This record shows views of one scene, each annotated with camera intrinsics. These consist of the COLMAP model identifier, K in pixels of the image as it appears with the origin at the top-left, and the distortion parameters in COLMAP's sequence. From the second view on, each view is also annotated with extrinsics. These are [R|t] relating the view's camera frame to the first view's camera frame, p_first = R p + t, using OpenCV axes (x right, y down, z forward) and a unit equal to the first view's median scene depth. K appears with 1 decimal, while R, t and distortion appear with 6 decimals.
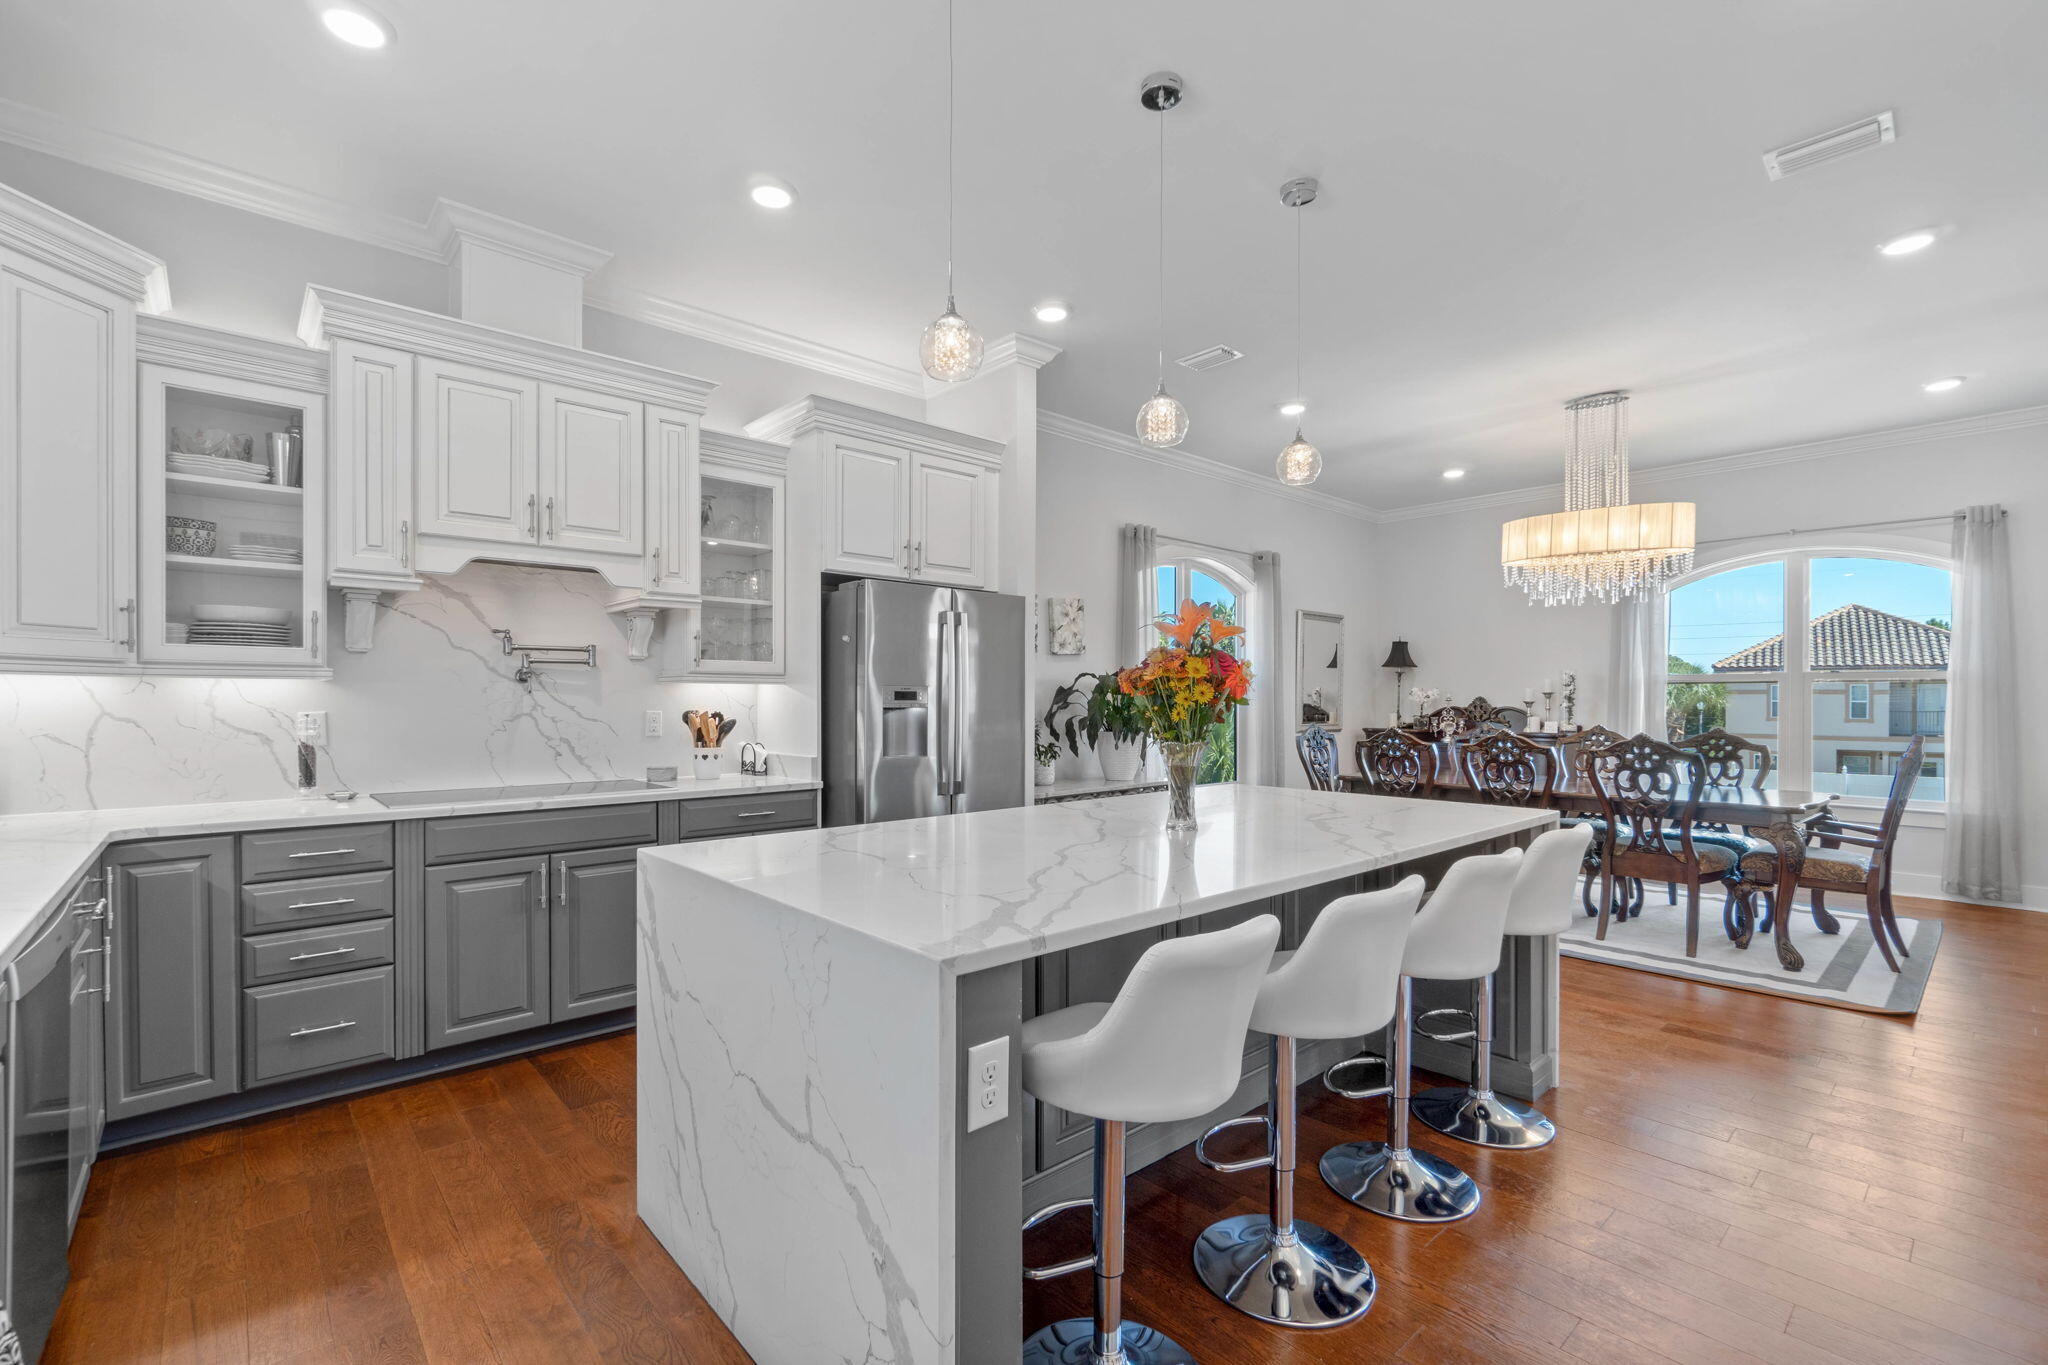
lens RADIAL K [[882.8, 0, 1011.8], [0, 882.8, 702.5], [0, 0, 1]] dist [-0.004367, -0.000930]
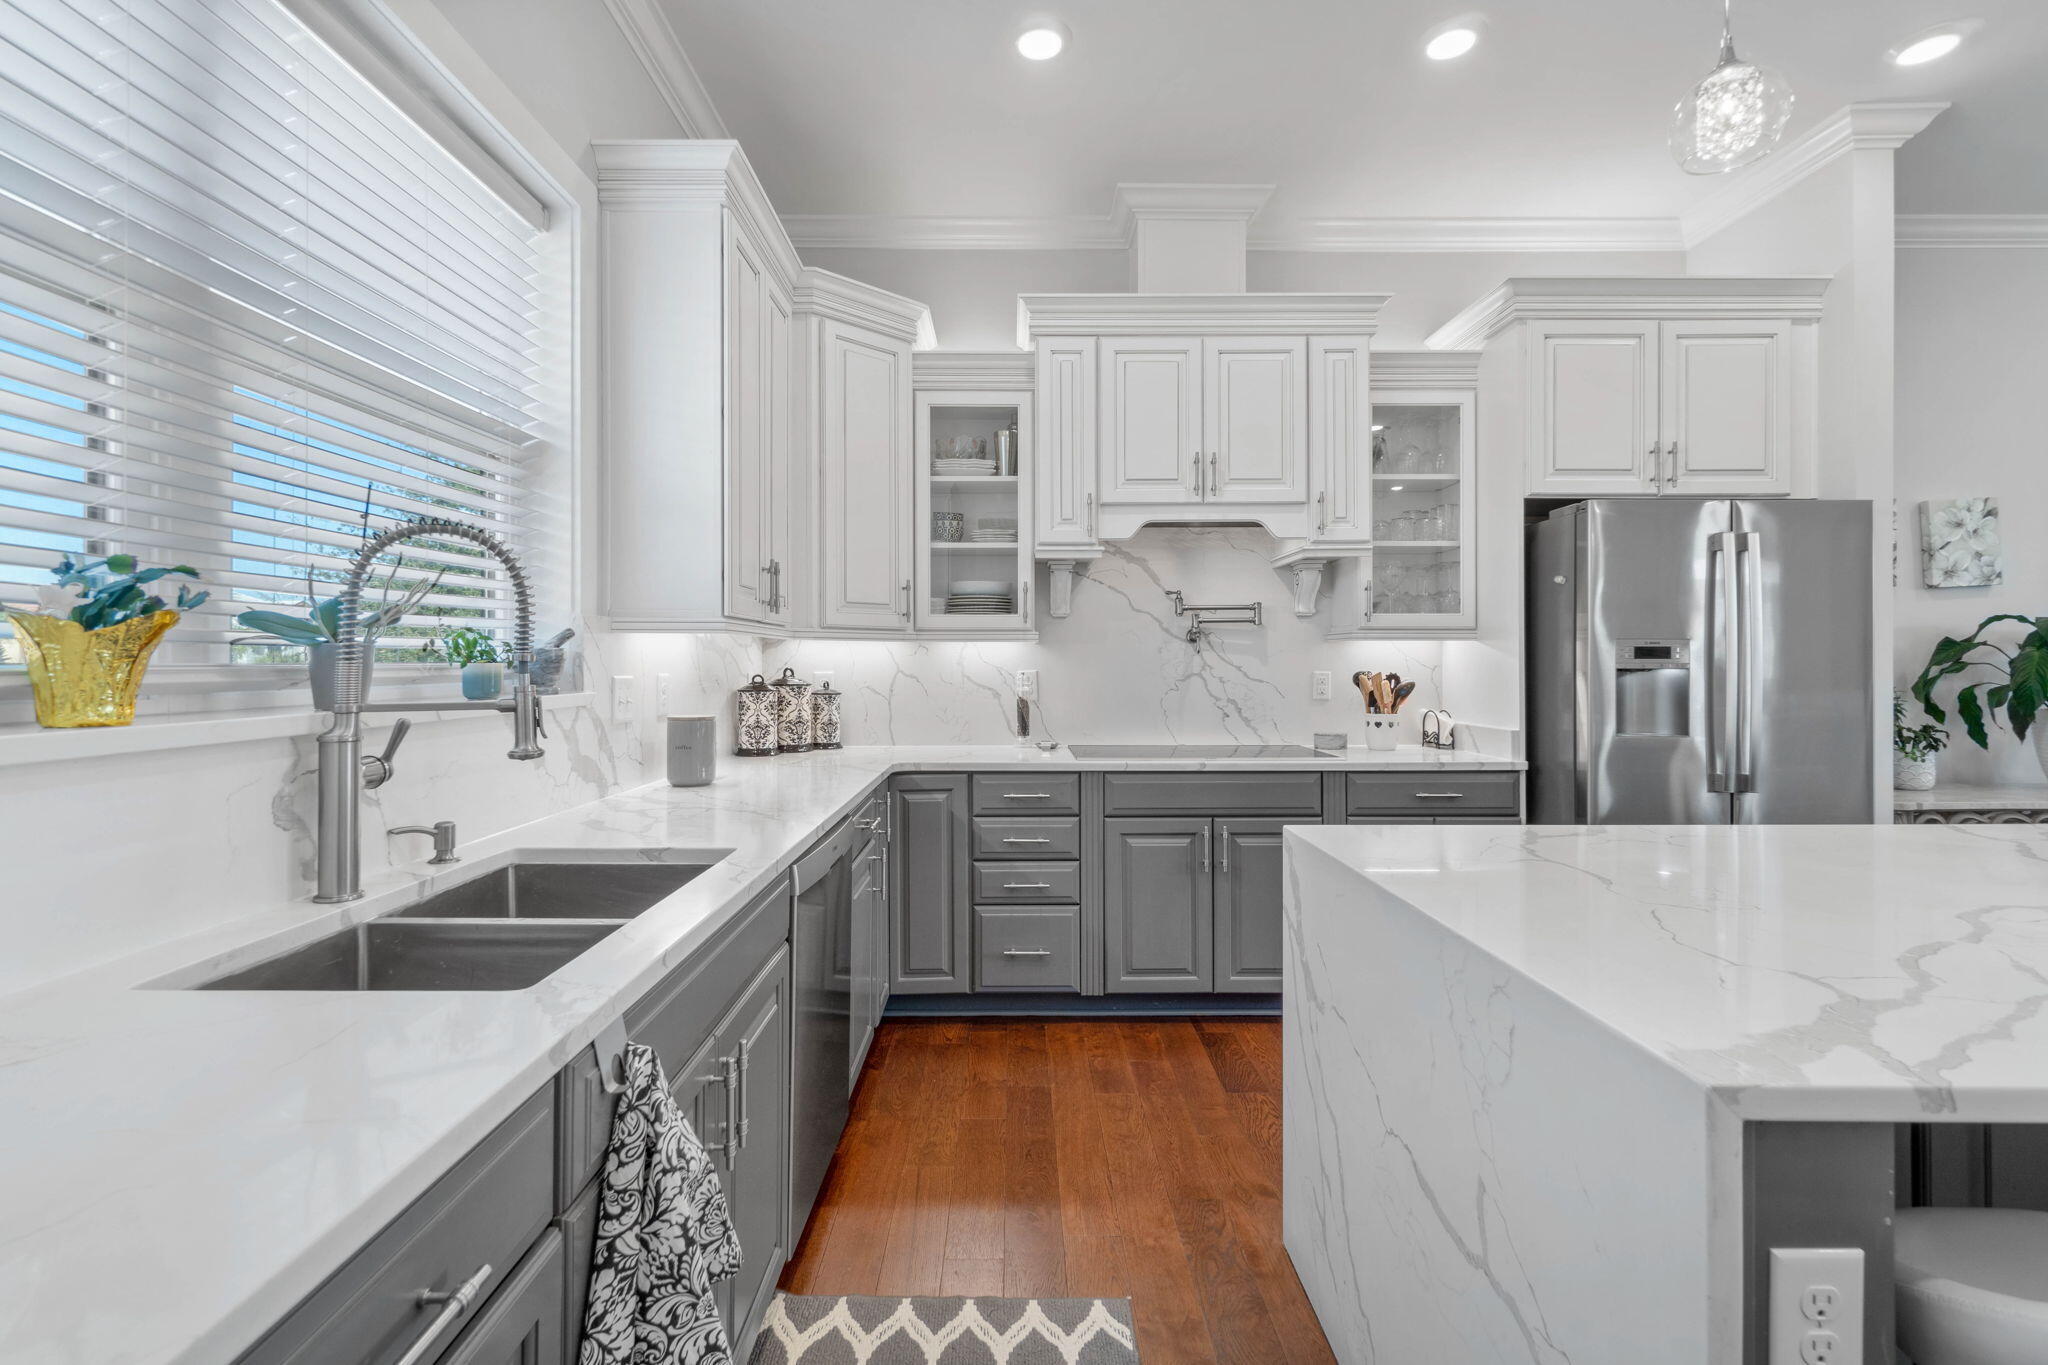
lens RADIAL K [[926.3, 0, 1020.3], [0, 926.3, 659.2], [0, 0, 1]] dist [0.003851, -0.000760]
pose [[0.750149, -0.004463, -0.661254, -0.005503], [-0.000064, 0.999977, -0.006822, 0.003823], [0.661269, 0.005159, 0.750131, 0.087800]]
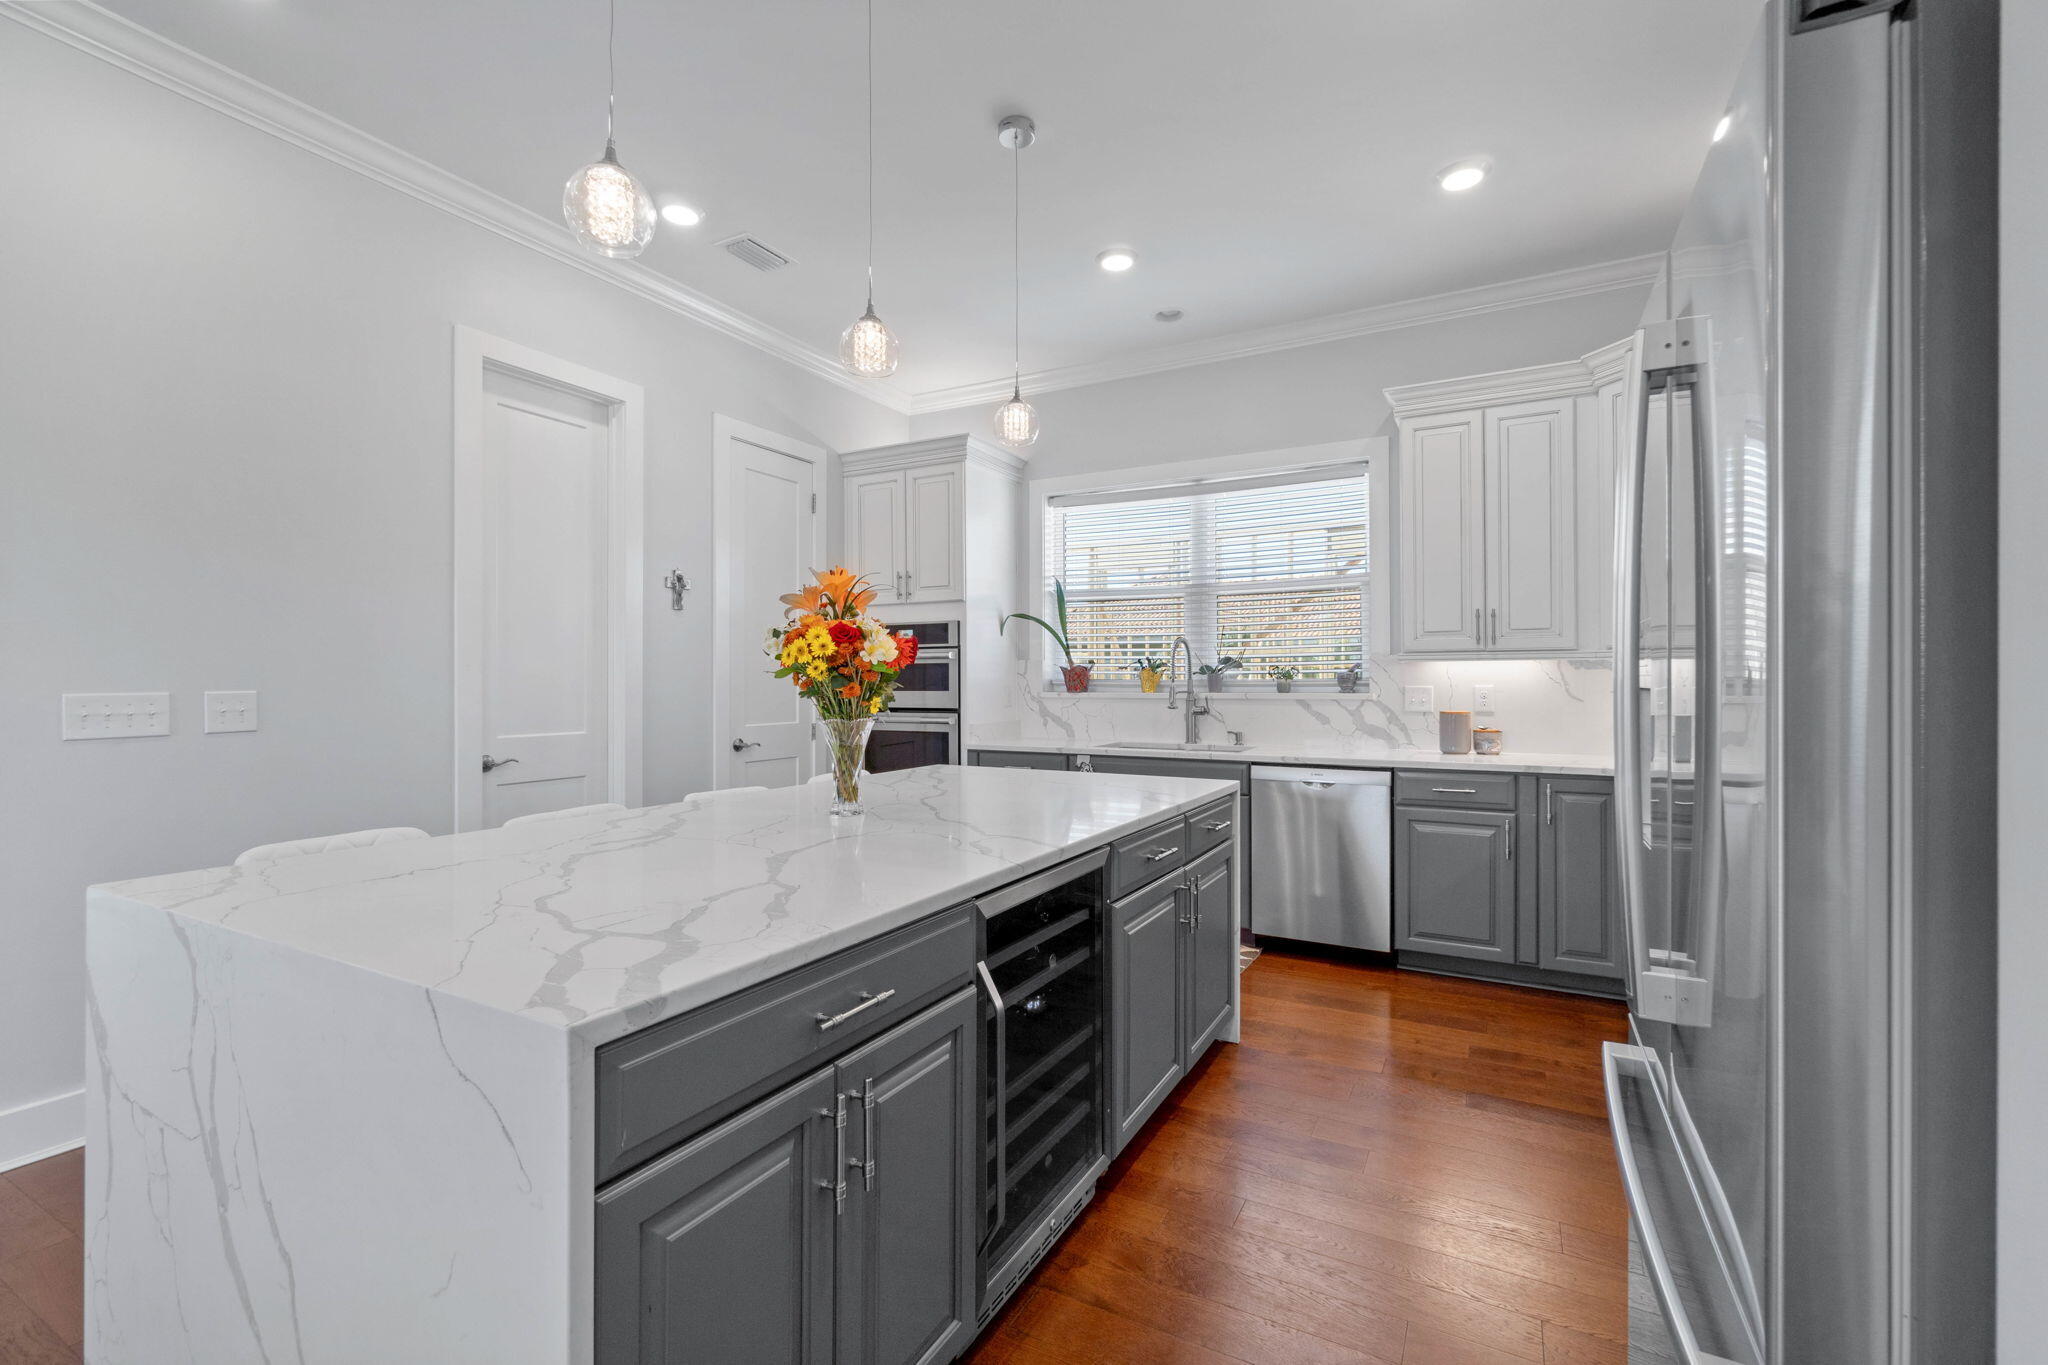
lens RADIAL K [[926.3, 0, 1007.4], [0, 926.3, 680.3], [0, 0, 1]] dist [0.003851, -0.000760]
pose [[-0.945721, 0.000062, -0.324980, 0.267933], [-0.000124, 1.000000, 0.000553, 0.003468], [0.324980, 0.000563, -0.945721, 1.522242]]
